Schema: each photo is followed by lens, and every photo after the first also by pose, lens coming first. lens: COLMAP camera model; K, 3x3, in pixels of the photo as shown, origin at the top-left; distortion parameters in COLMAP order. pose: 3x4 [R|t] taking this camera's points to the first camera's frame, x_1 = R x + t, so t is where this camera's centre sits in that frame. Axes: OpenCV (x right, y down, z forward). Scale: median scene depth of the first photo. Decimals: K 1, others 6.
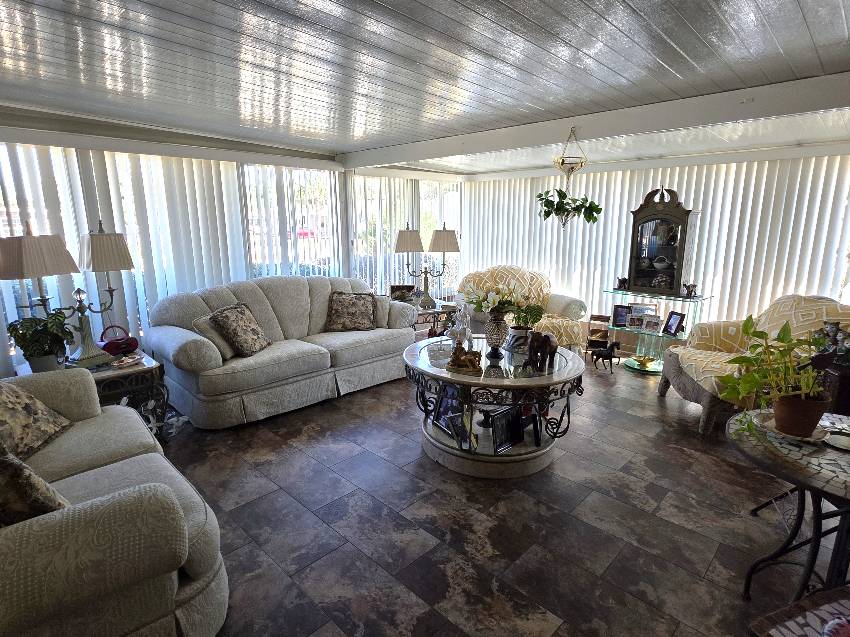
lens RADIAL K [[454.1, 0, 425.0], [0, 454.1, 318.5], [0, 0, 1]] dist [0.001284, -0.000564]
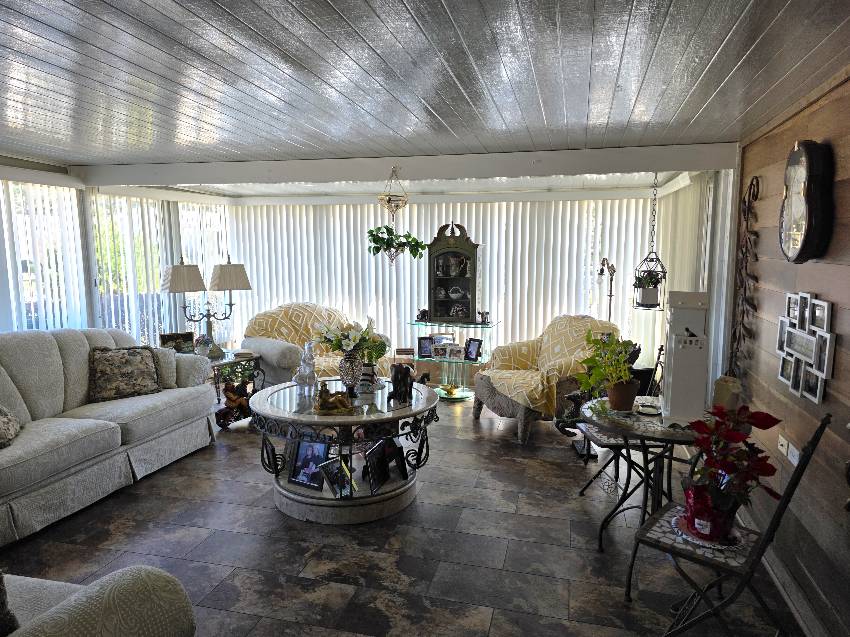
lens RADIAL K [[560.2, 0, 425.0], [0, 560.2, 318.5], [0, 0, 1]] dist [0.038930, -0.002445]
pose [[0.869491, -0.062012, 0.490041, -0.199528], [0.103053, 0.993031, -0.057186, 0.002470], [-0.483079, 0.100223, 0.869822, -0.091114]]
